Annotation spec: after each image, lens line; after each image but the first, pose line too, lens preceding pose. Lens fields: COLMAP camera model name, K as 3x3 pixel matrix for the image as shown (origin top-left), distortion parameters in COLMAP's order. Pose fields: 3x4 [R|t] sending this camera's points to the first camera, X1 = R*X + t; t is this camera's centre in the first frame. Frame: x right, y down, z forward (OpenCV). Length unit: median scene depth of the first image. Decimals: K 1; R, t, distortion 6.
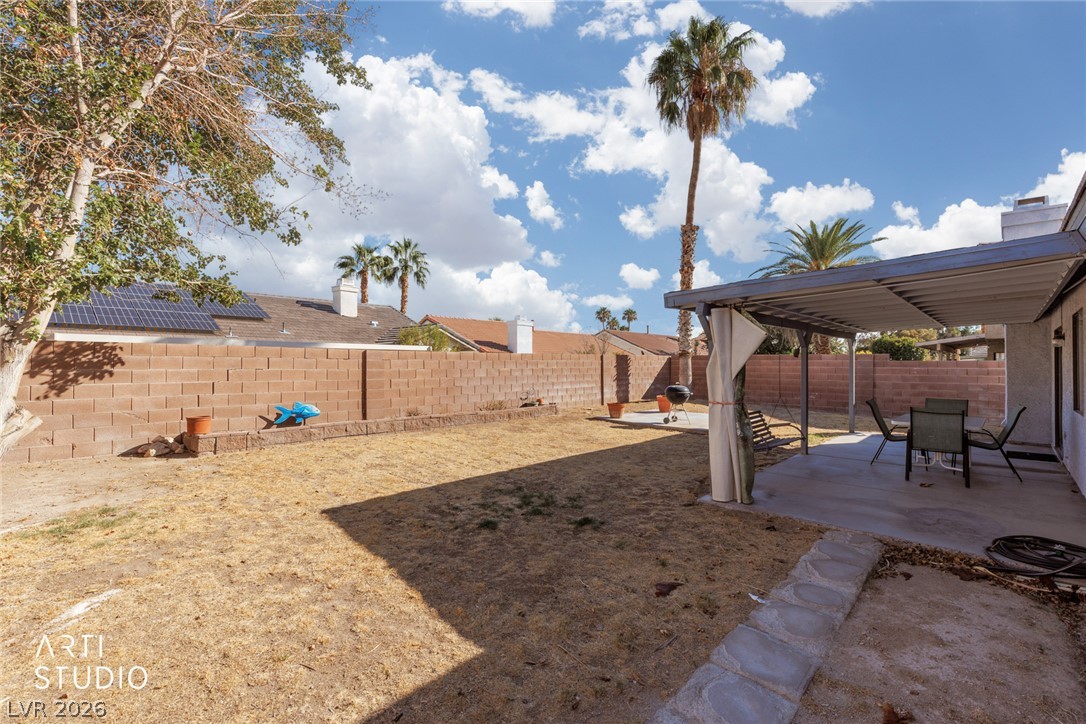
lens RADIAL K [[488.4, 0, 540.7], [0, 488.4, 359.8], [0, 0, 1]] dist [0.000915, 0.000414]
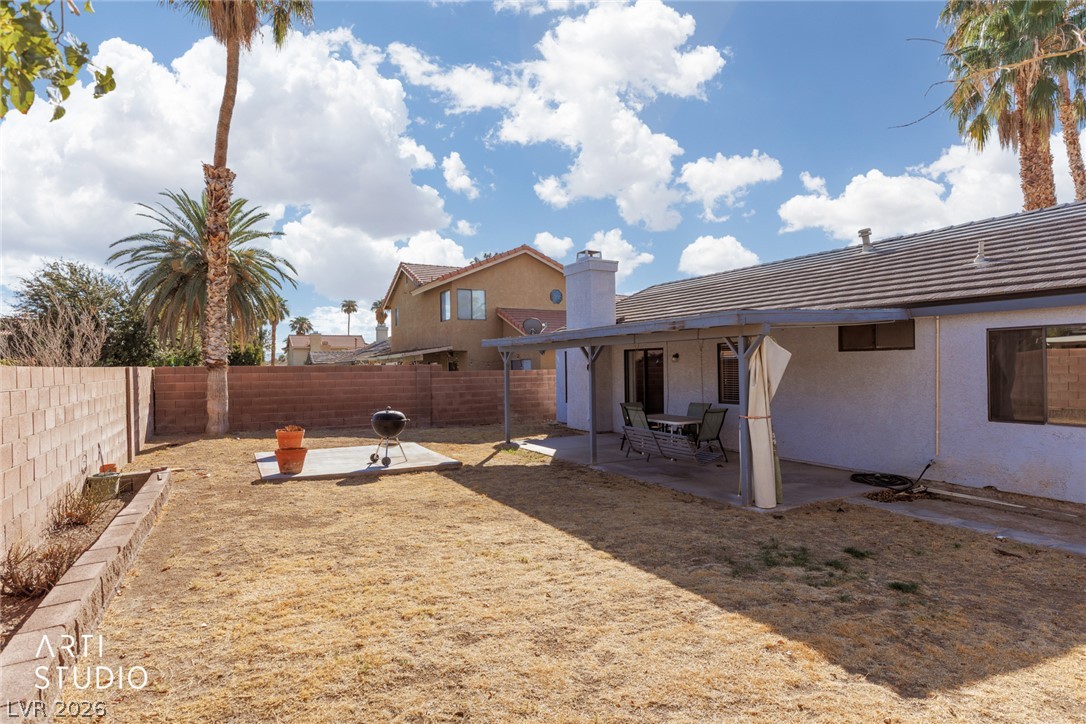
lens RADIAL K [[604.8, 0, 534.5], [0, 604.8, 368.6], [0, 0, 1]] dist [-0.004169, -0.000157]
pose [[0.308116, -0.011272, 0.951282, -0.456545], [0.008438, 0.999923, 0.009116, -0.014744], [-0.951311, 0.005219, 0.308187, 0.466074]]
